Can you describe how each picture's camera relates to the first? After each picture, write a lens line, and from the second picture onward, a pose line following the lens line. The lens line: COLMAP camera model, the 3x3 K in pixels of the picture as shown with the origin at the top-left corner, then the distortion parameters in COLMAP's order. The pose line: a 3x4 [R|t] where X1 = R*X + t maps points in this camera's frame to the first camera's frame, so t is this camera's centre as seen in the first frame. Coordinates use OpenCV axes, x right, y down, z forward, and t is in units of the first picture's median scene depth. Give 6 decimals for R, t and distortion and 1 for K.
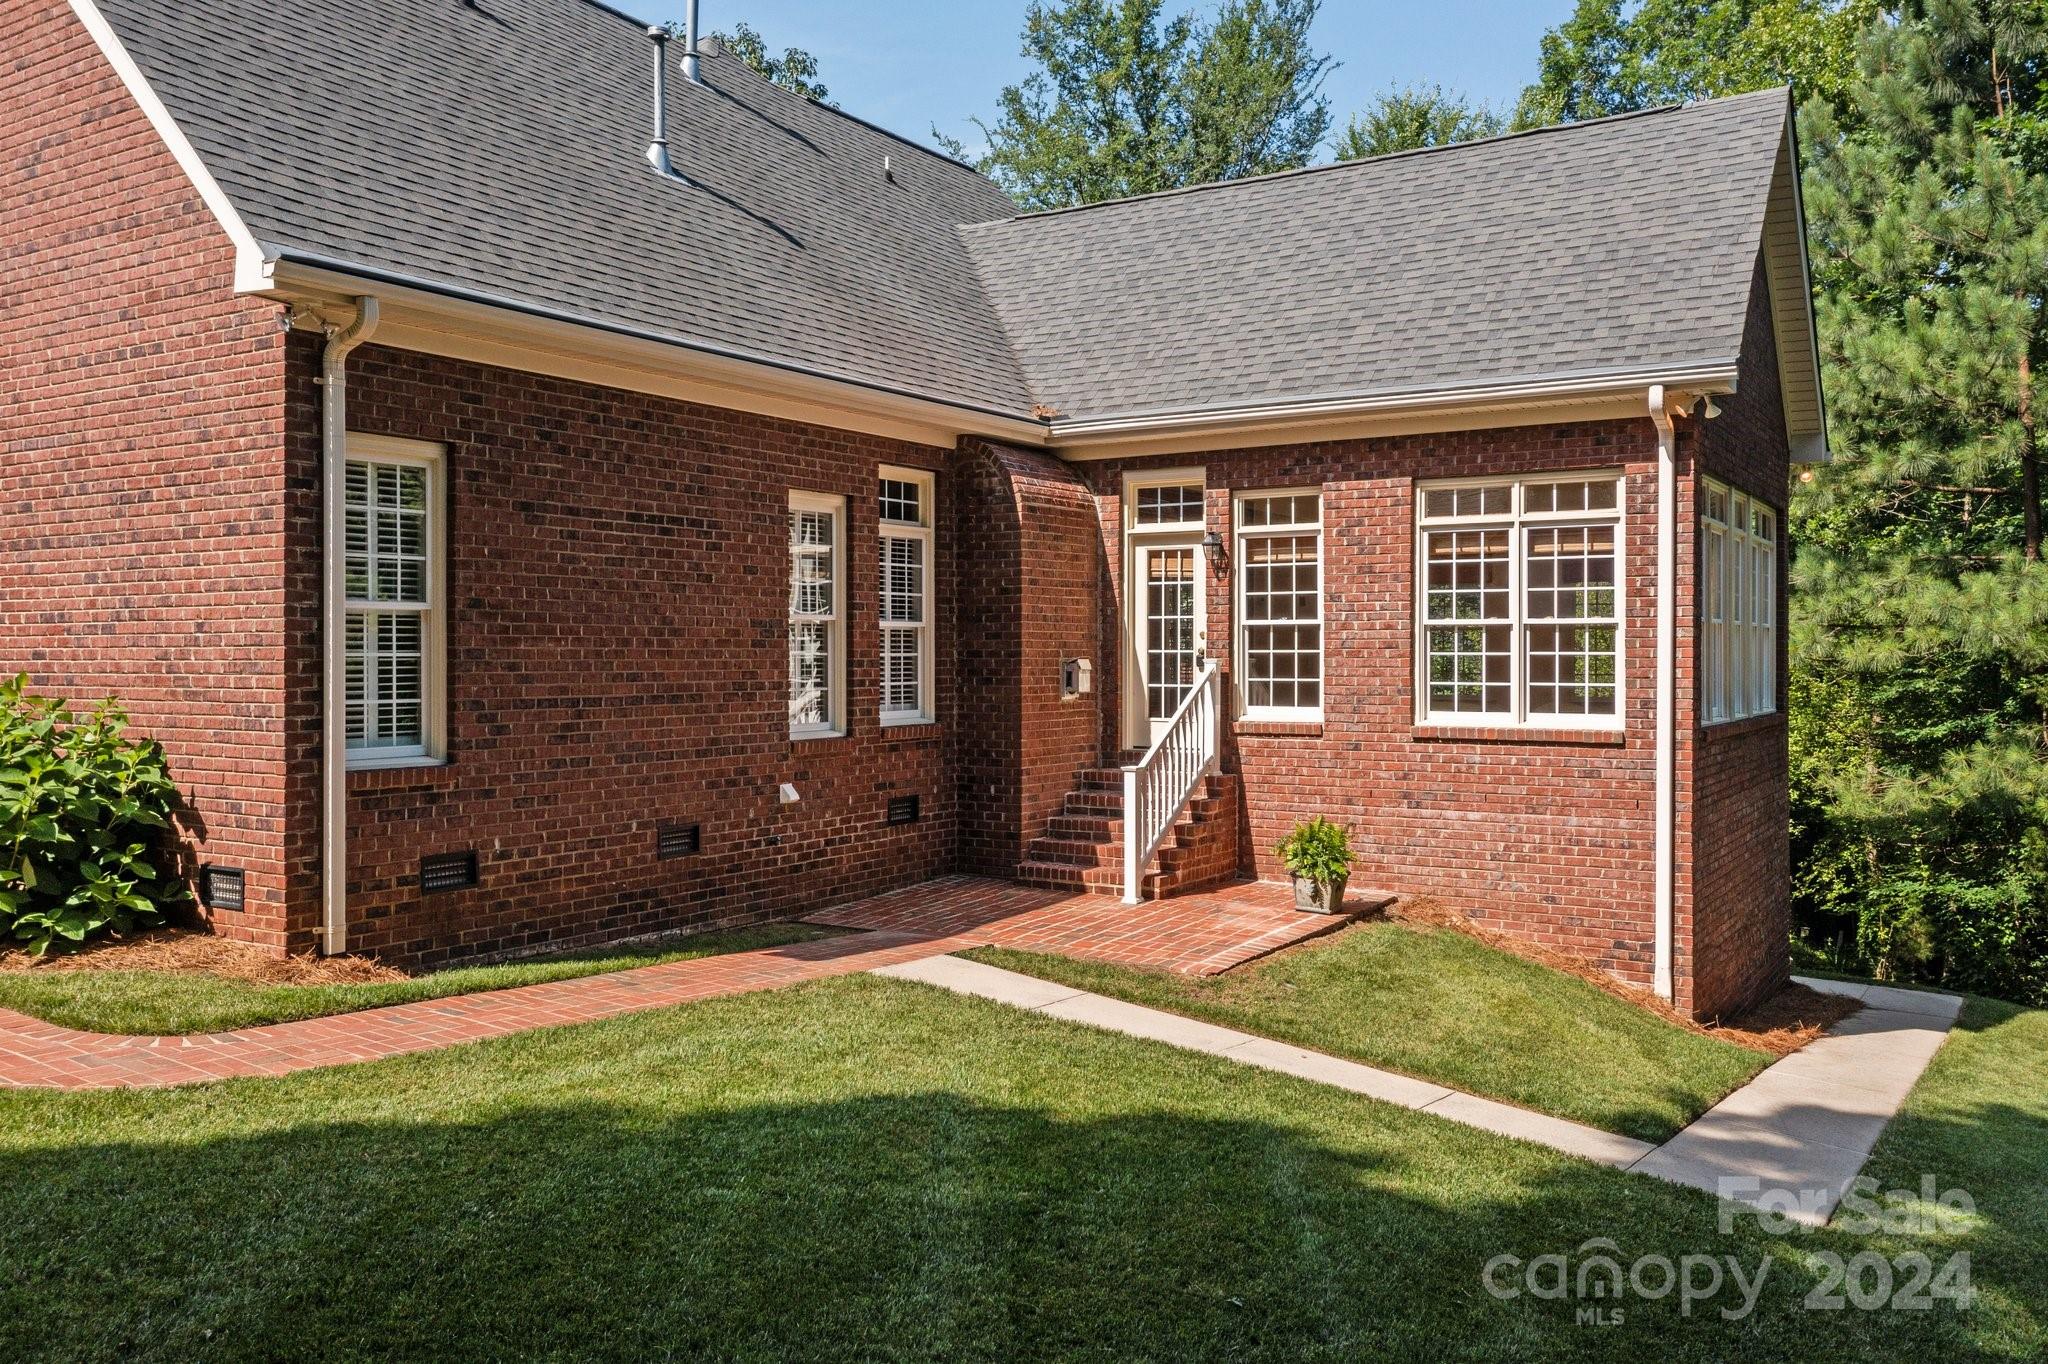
lens RADIAL K [[1671.2, 0, 1020.4], [0, 1671.2, 672.7], [0, 0, 1]] dist [0.002518, 0.015518]
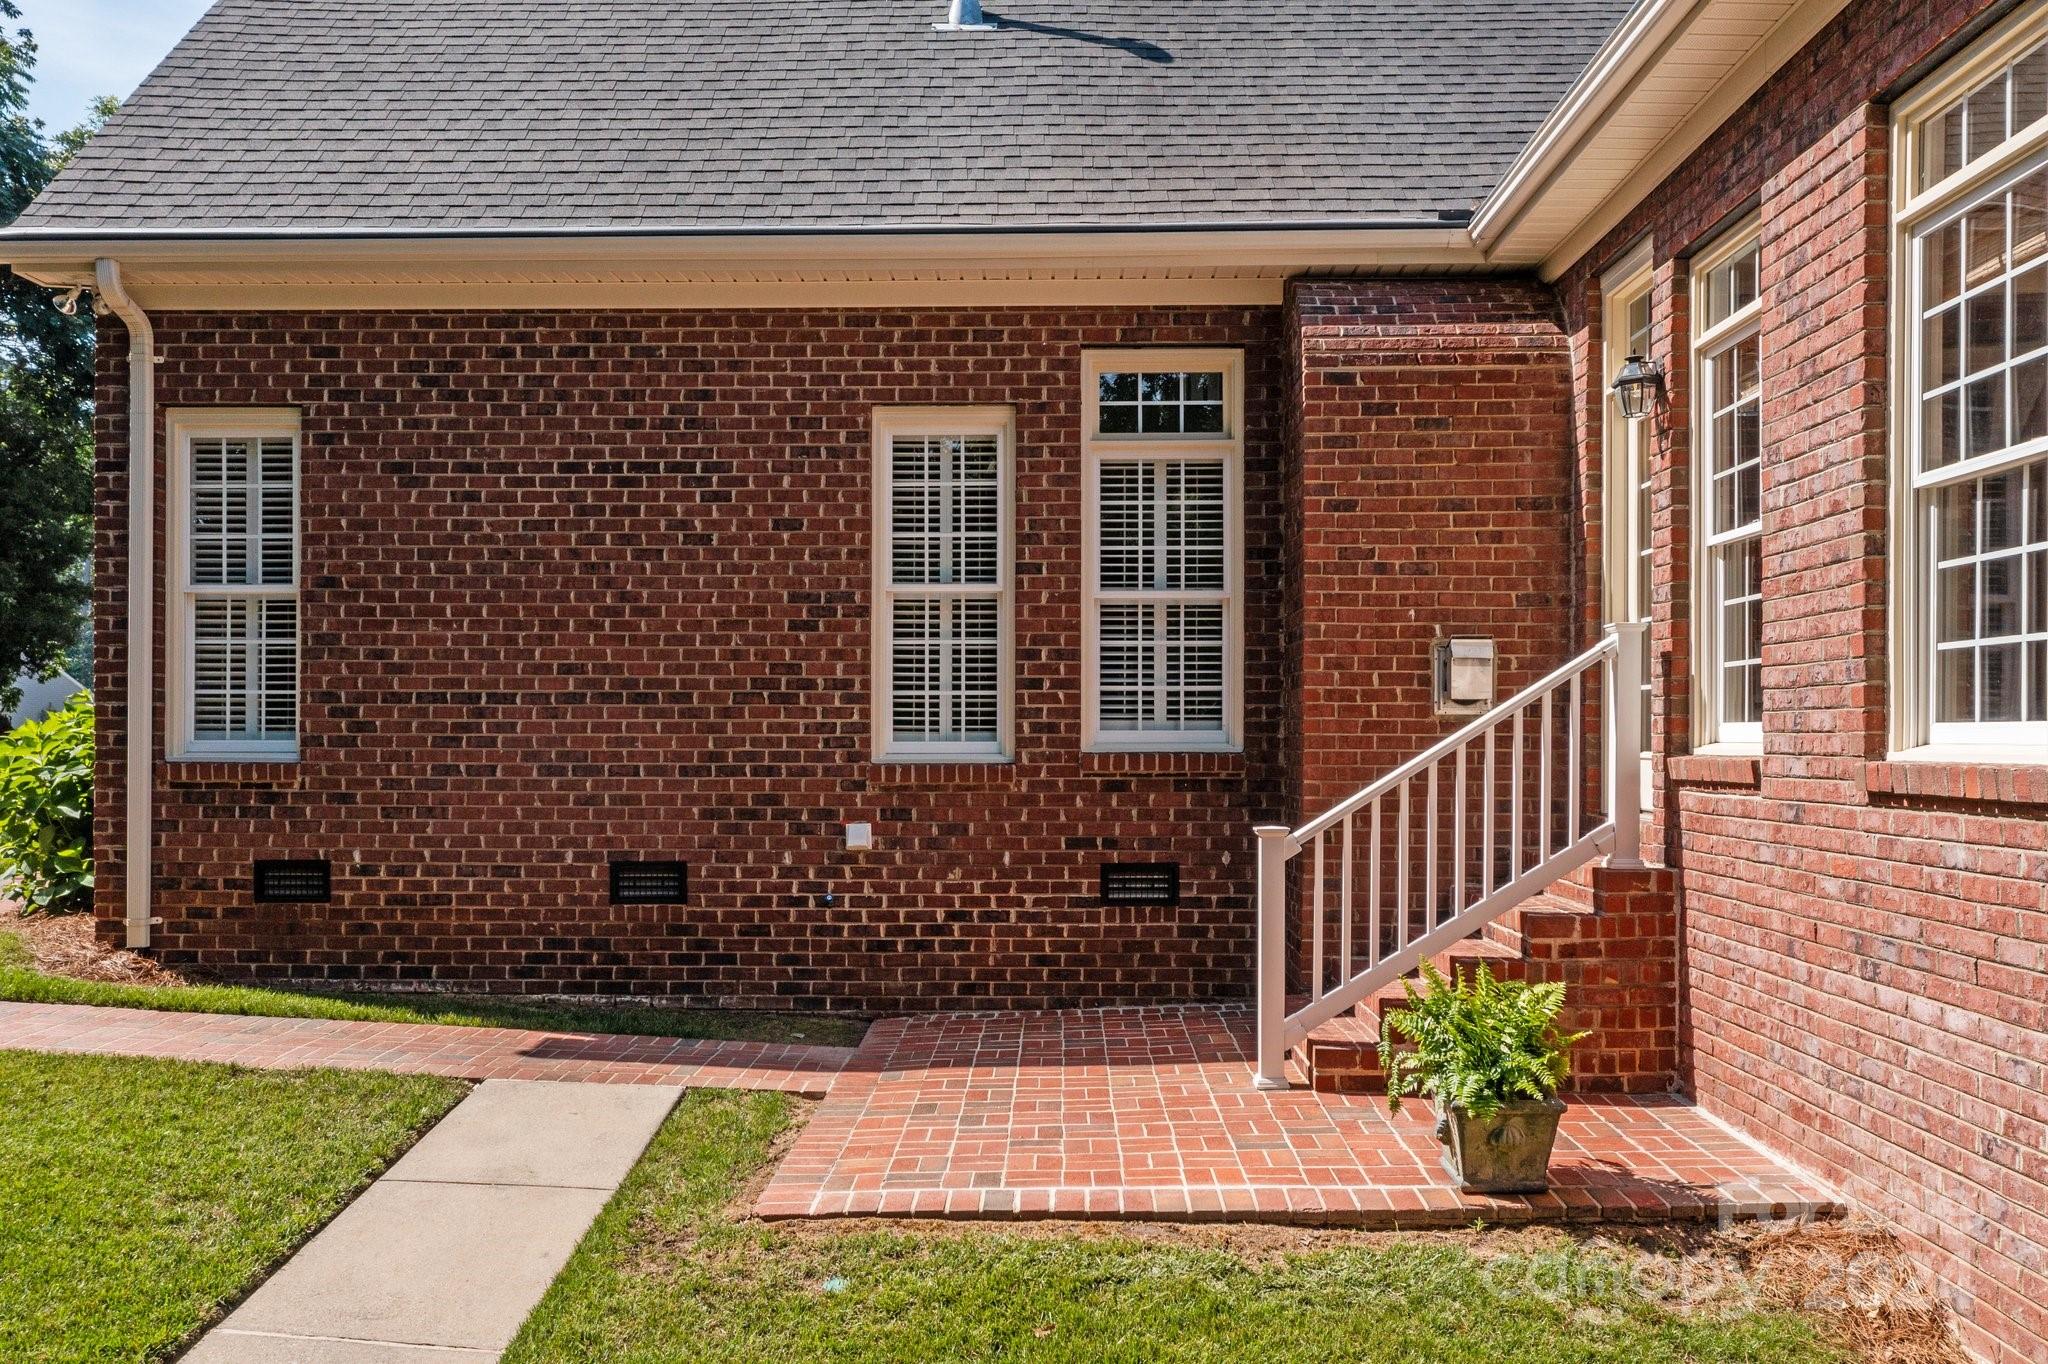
lens RADIAL K [[1671.2, 0, 1010.8], [0, 1671.2, 747.6], [0, 0, 1]] dist [0.002518, 0.015518]
pose [[0.505173, 0.005906, -0.862998, 0.537415], [-0.012225, 0.999925, -0.000313, 0.036252], [0.862931, 0.010709, 0.505208, 0.744993]]
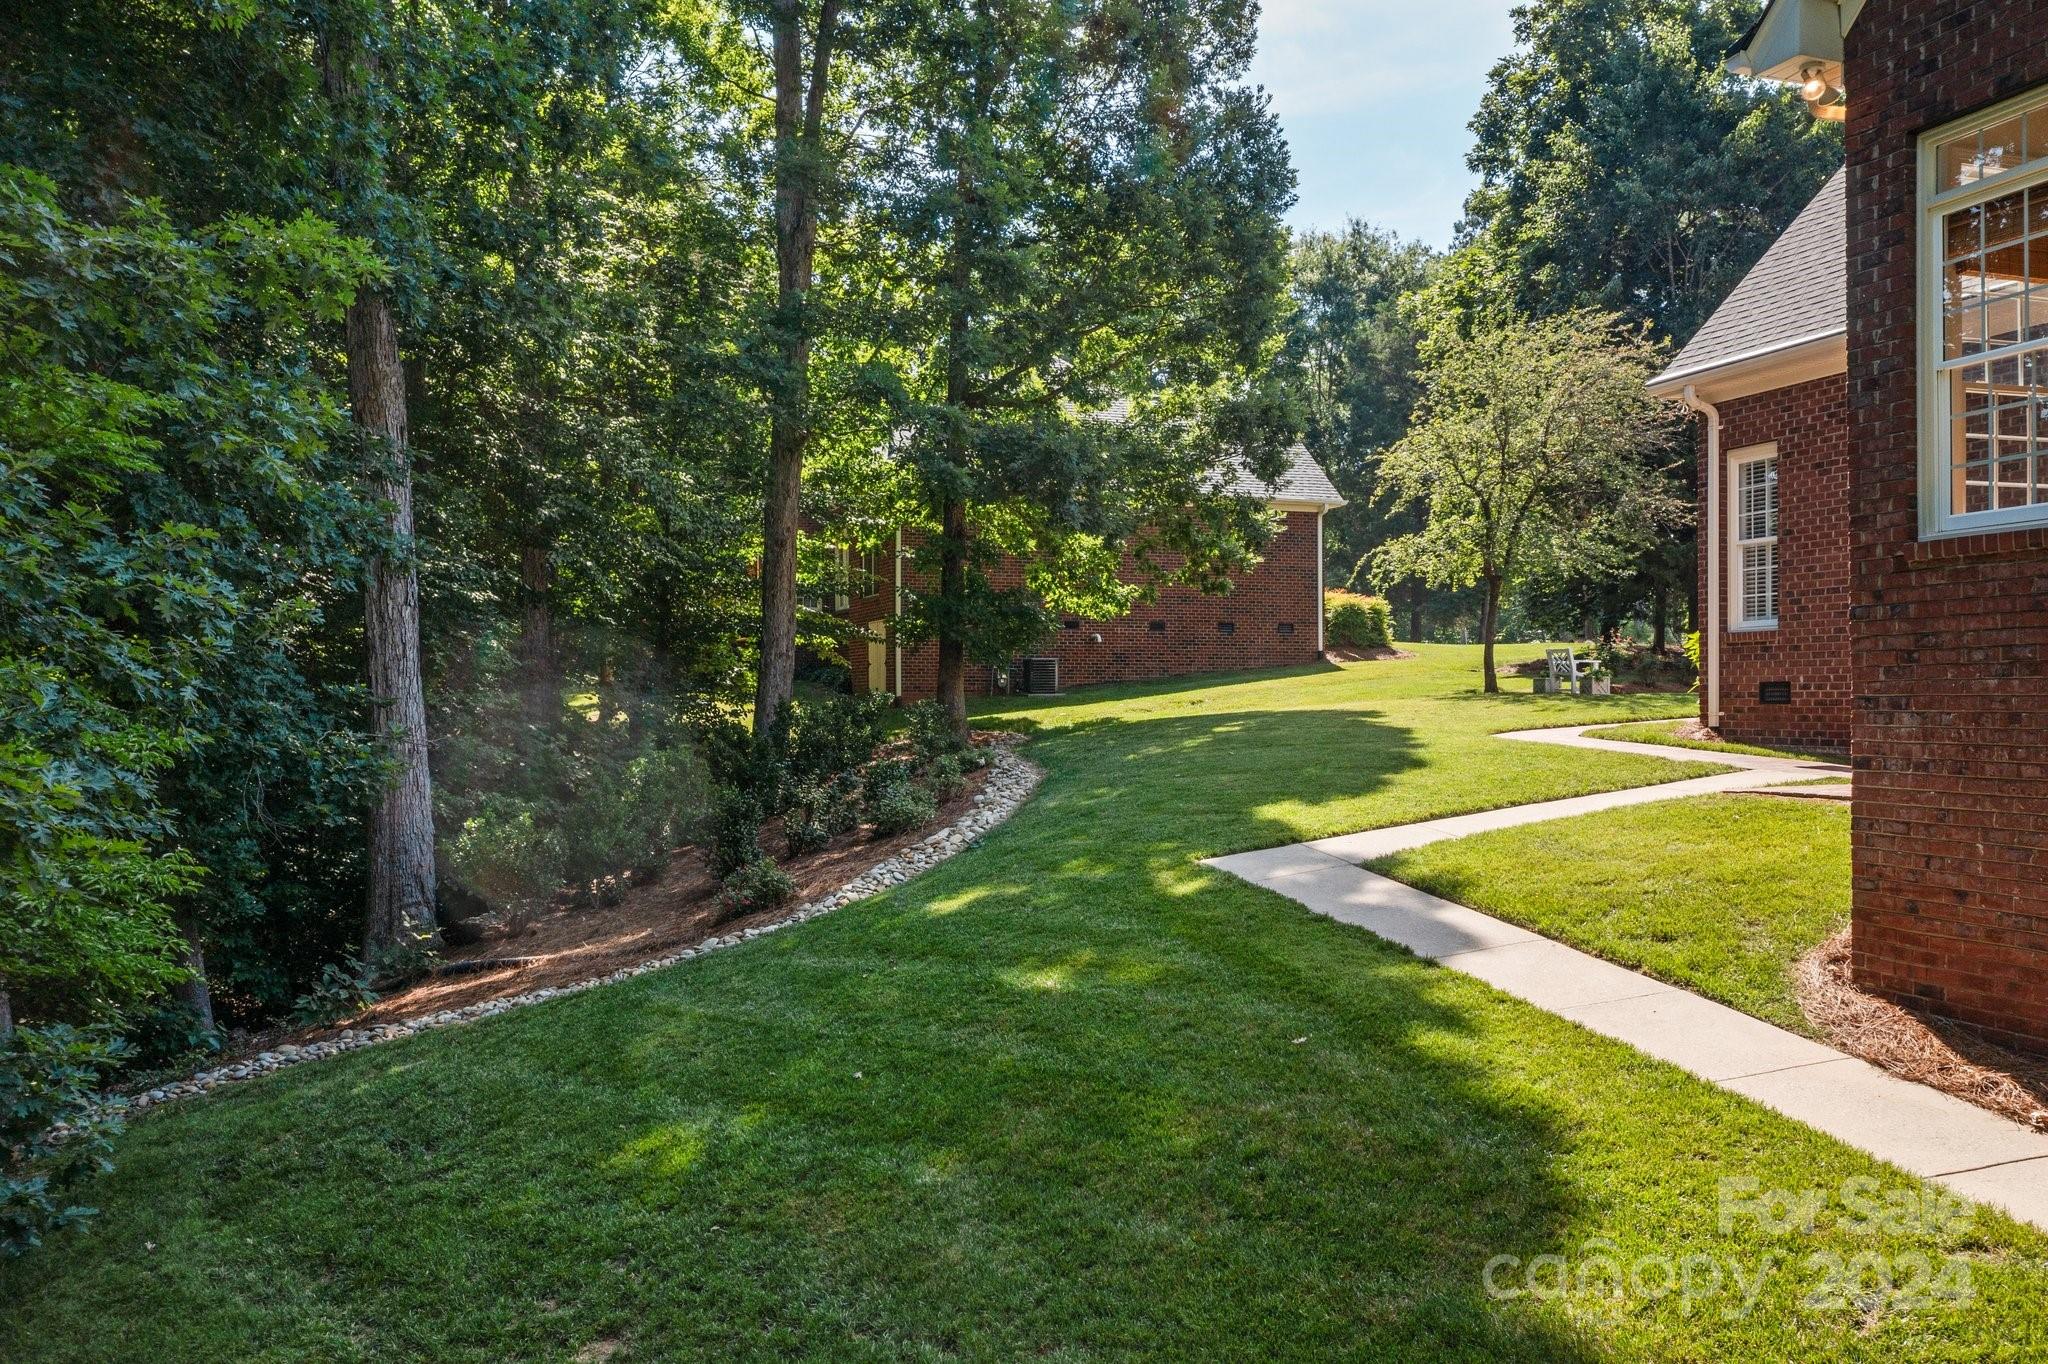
lens RADIAL K [[1671.2, 0, 1023.0], [0, 1671.2, 686.9], [0, 0, 1]] dist [0.002518, 0.015518]
pose [[-0.622390, -0.001143, -0.782707, 1.240952], [-0.002043, 0.999998, 0.000165, 0.097105], [0.782705, 0.001701, -0.622391, 1.238478]]
